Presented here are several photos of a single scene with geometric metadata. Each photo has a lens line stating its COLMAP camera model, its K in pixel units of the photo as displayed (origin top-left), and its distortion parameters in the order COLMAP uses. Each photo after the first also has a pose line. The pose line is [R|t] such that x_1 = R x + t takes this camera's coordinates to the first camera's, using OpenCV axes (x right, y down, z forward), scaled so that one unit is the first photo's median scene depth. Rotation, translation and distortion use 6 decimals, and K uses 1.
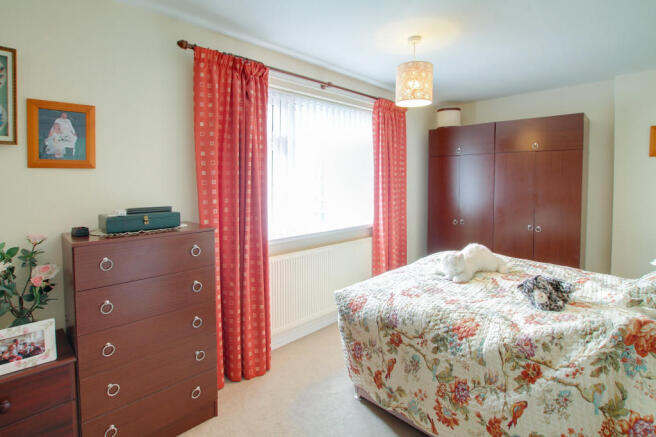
lens RADIAL K [[338.5, 0, 327.7], [0, 338.5, 192.3], [0, 0, 1]] dist [-0.002952, -0.000335]
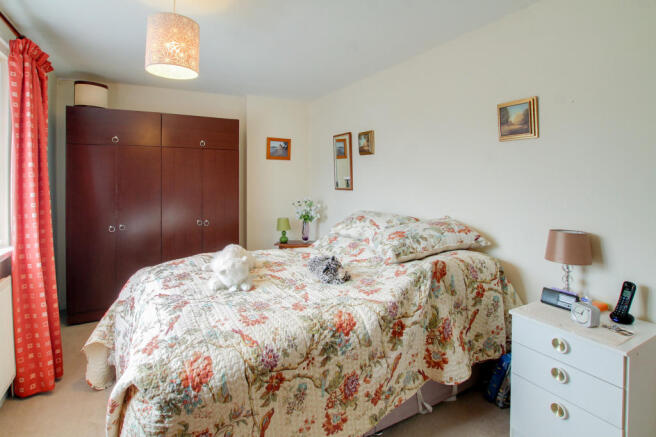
lens RADIAL K [[329.8, 0, 327.4], [0, 329.8, 180.1], [0, 0, 1]] dist [-0.013558, -0.000512]
pose [[0.280731, -0.010734, 0.959726, -0.507782], [0.032596, 0.999467, 0.001643, -0.025351], [-0.959233, 0.030822, 0.280932, 0.701046]]
